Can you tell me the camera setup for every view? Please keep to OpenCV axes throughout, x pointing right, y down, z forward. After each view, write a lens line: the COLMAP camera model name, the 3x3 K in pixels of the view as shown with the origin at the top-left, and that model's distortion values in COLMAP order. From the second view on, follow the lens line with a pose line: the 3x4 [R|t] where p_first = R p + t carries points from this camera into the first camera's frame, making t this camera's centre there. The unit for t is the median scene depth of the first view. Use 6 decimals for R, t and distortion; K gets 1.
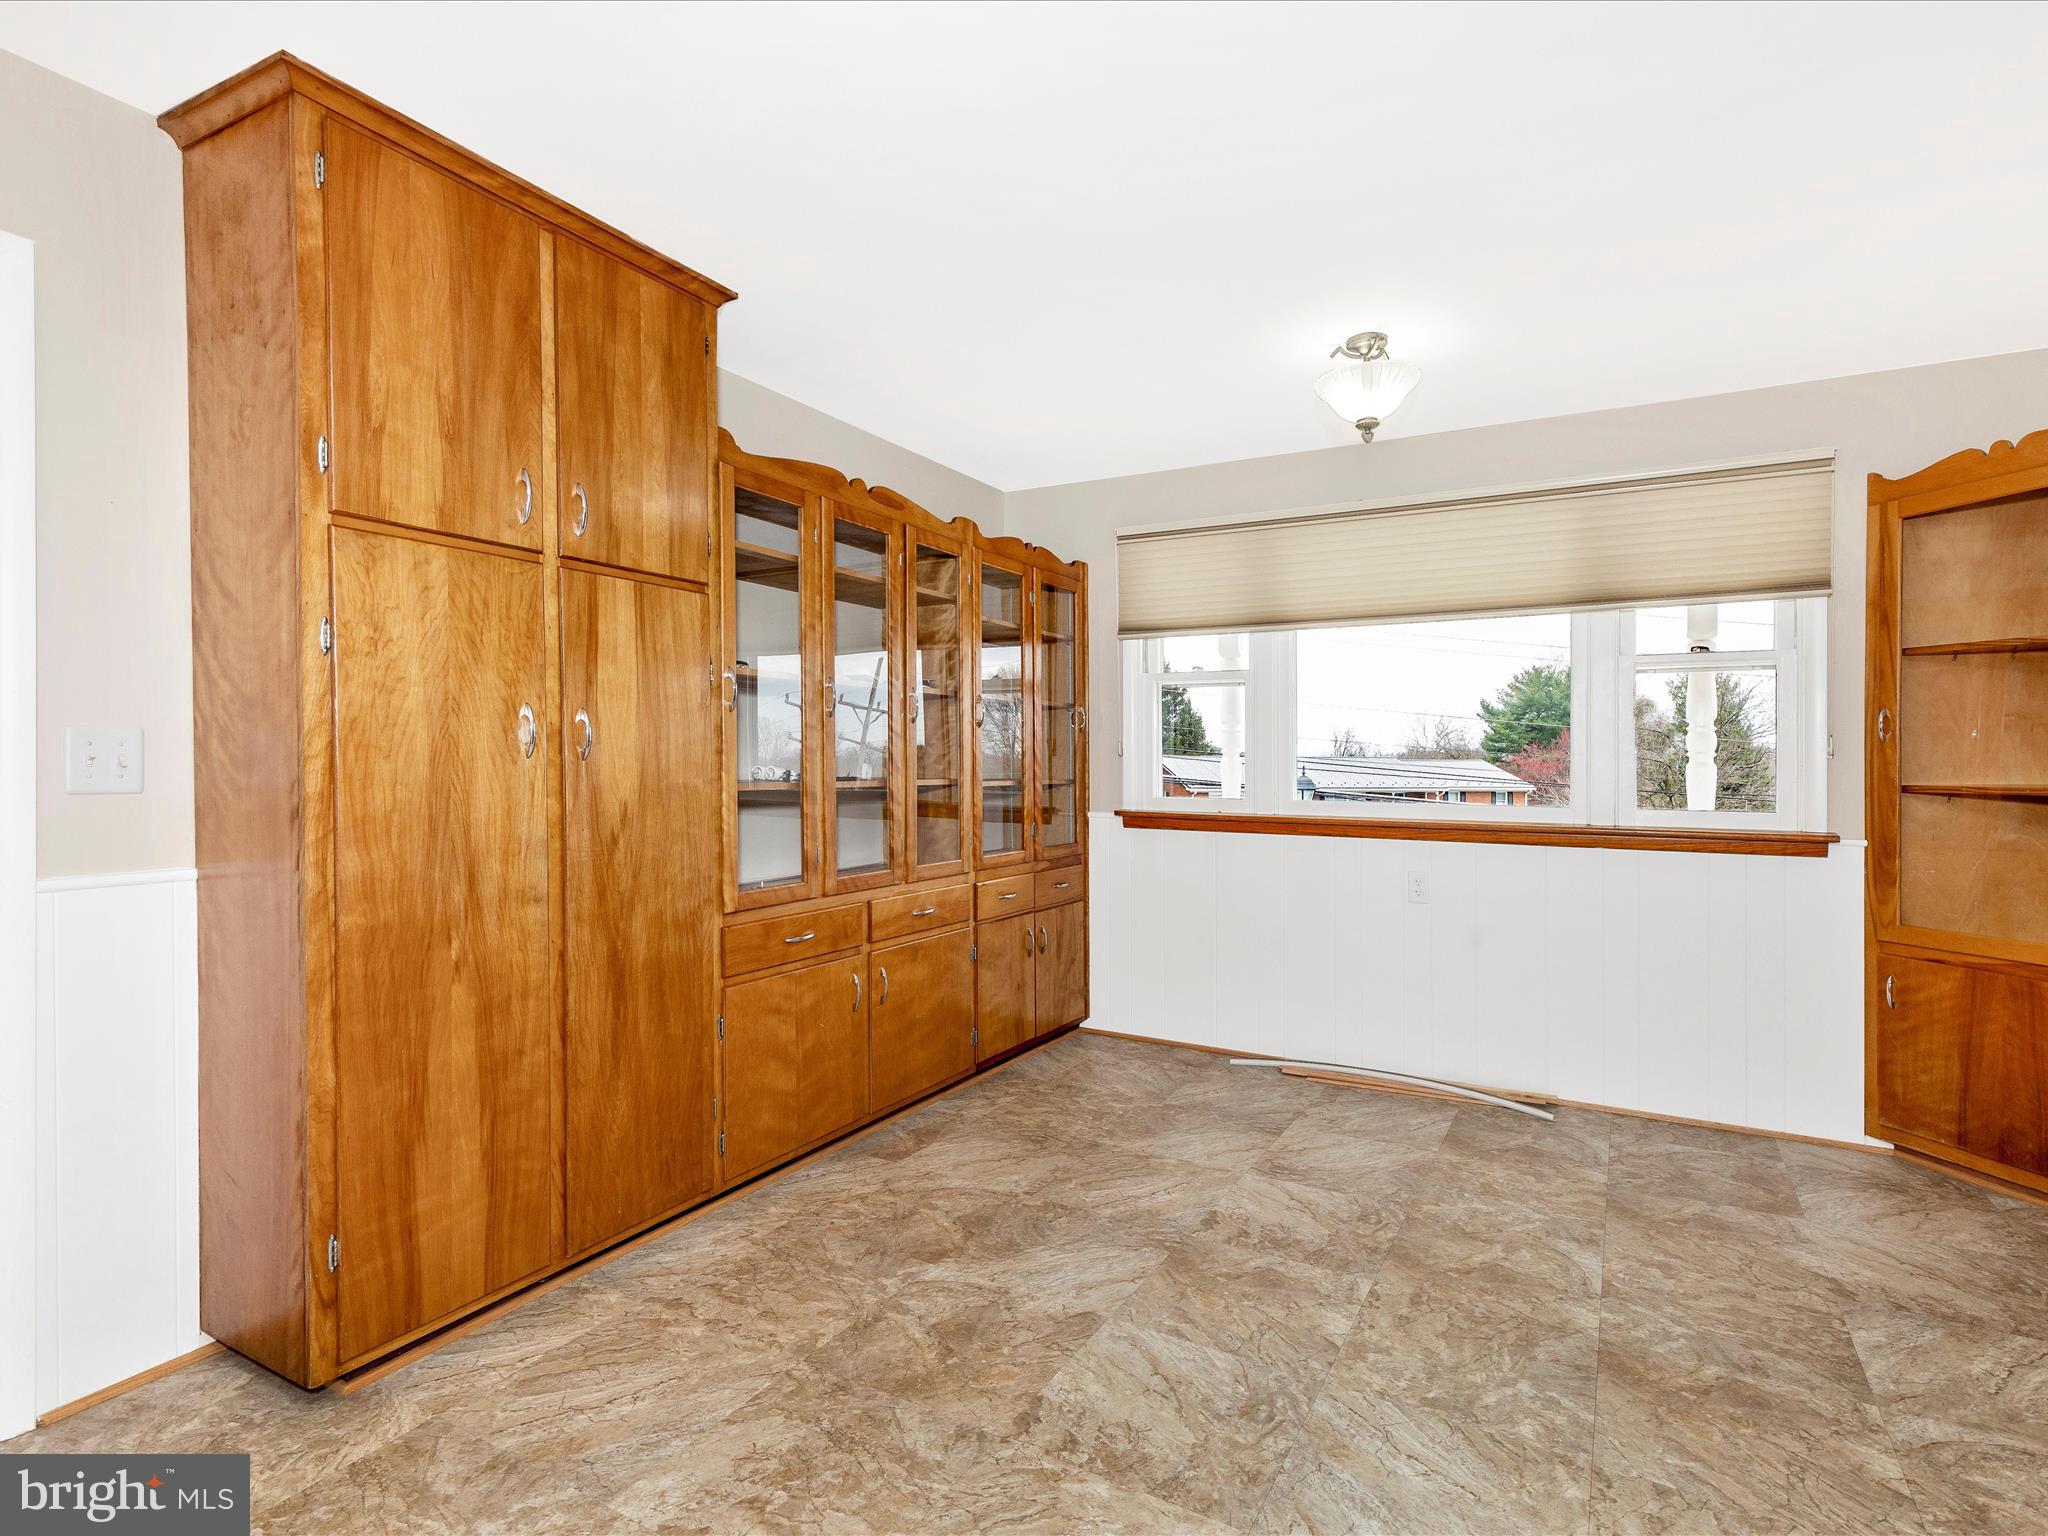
lens RADIAL K [[1066.1, 0, 1041.5], [0, 1066.1, 761.1], [0, 0, 1]] dist [0.015750, -0.002019]
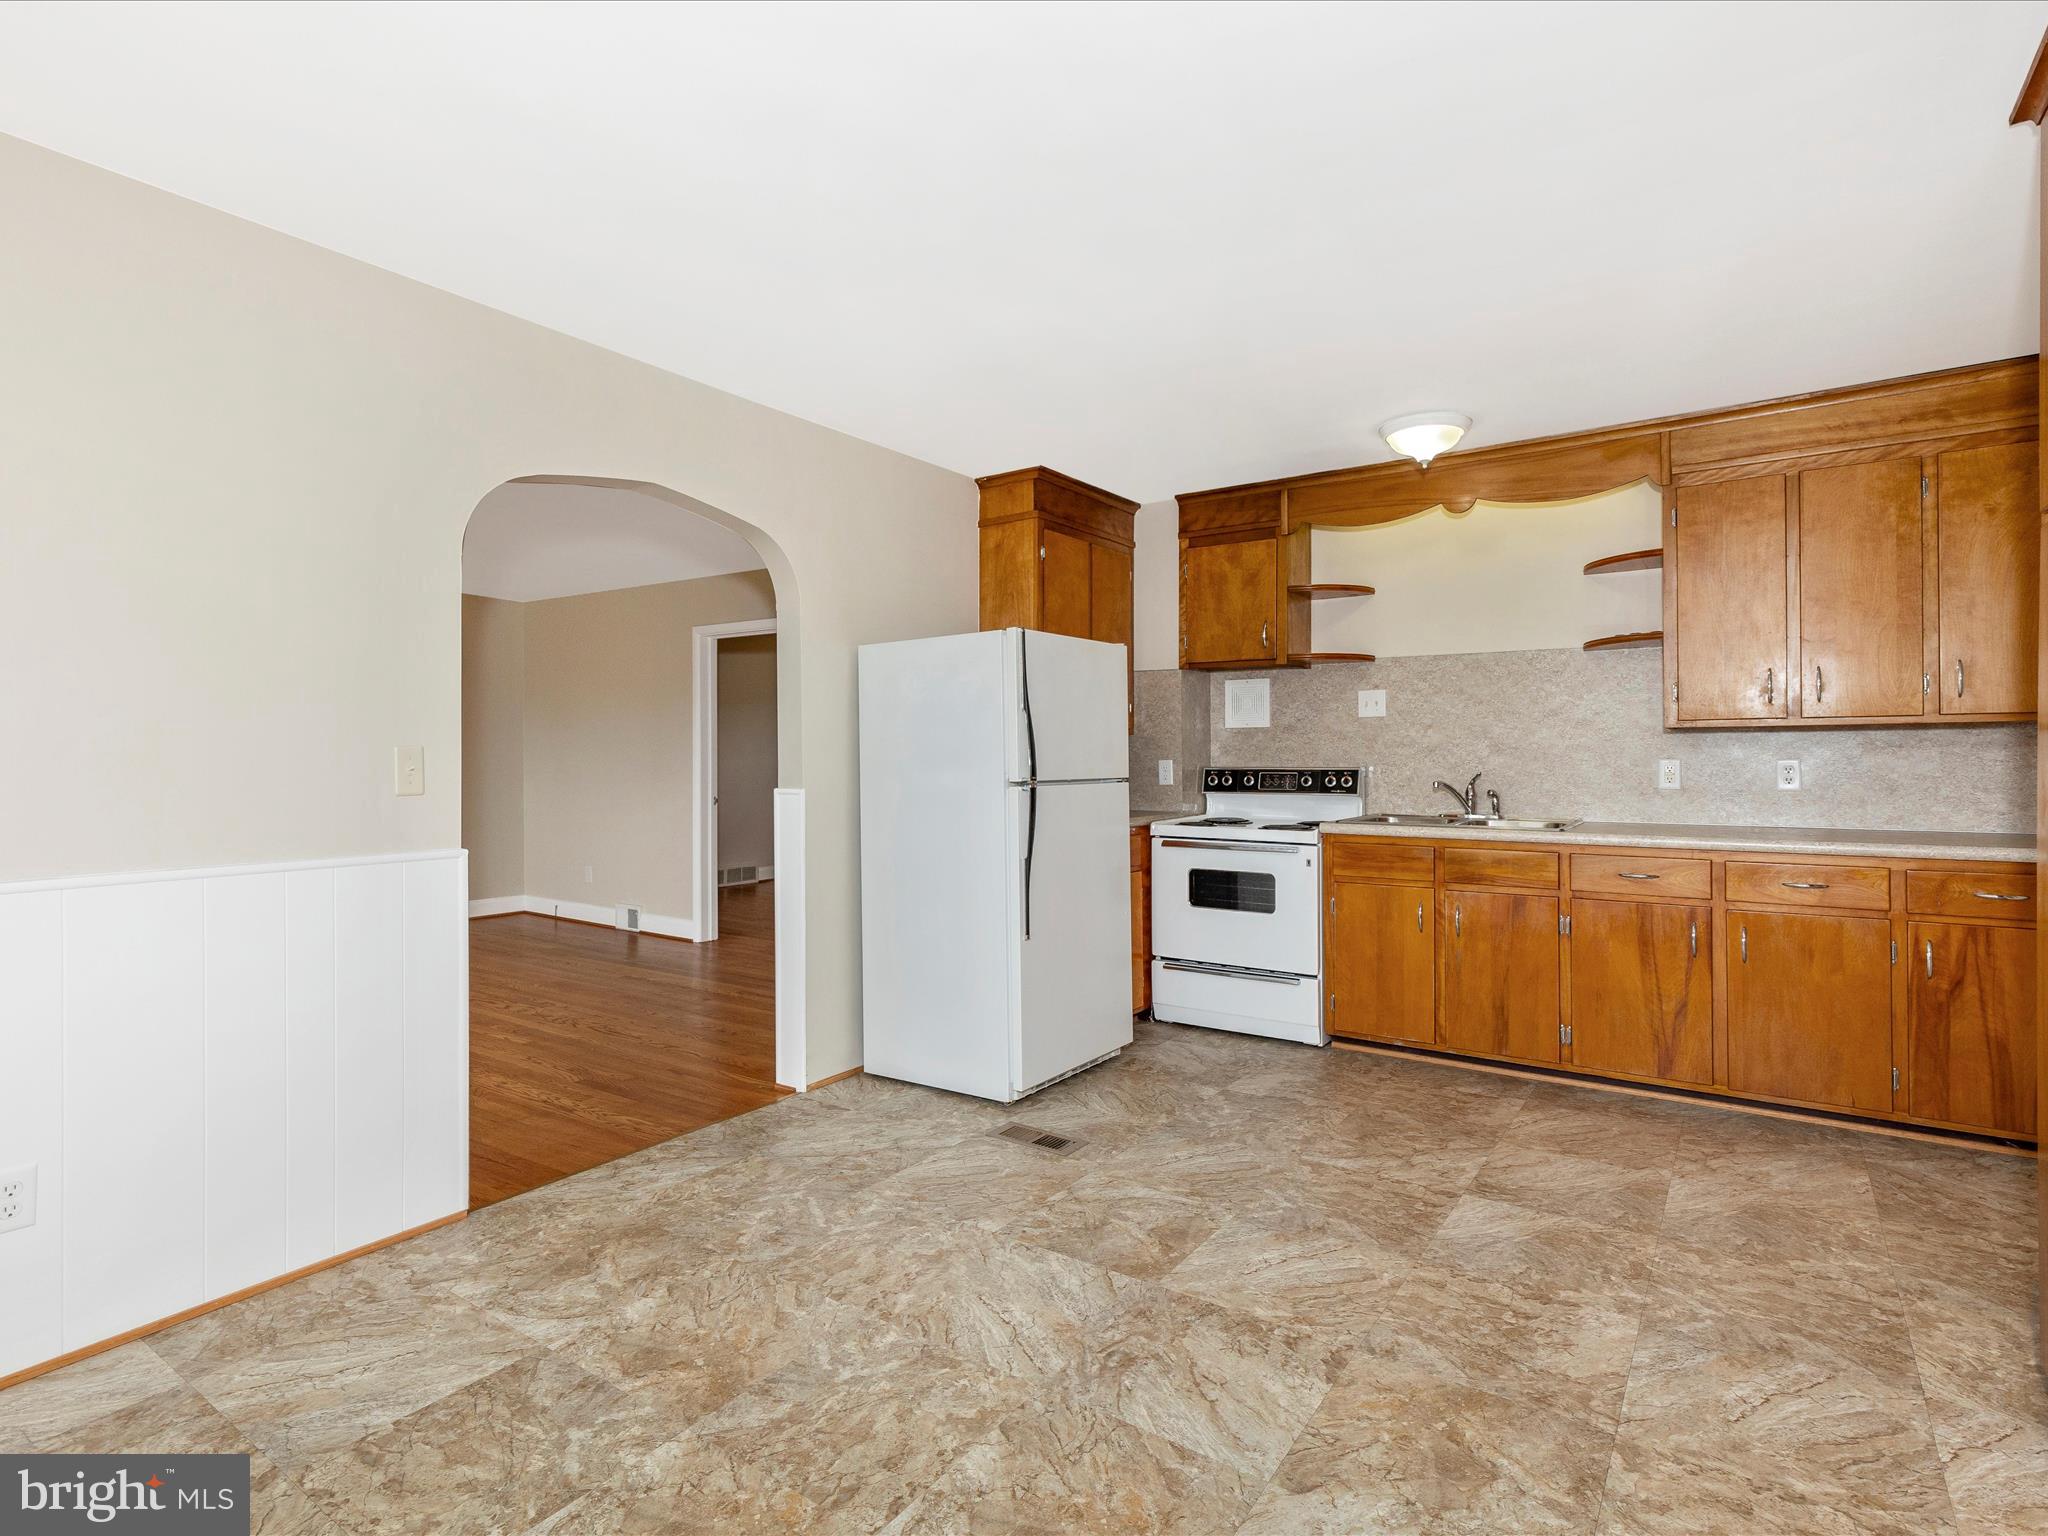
lens RADIAL K [[1066.1, 0, 1041.5], [0, 1066.1, 761.1], [0, 0, 1]] dist [0.015750, -0.002019]
pose [[-0.996042, -0.004272, 0.088786, 0.185272], [-0.003086, 0.999904, 0.013491, -0.009649], [-0.088835, 0.013163, -0.995959, 2.056598]]
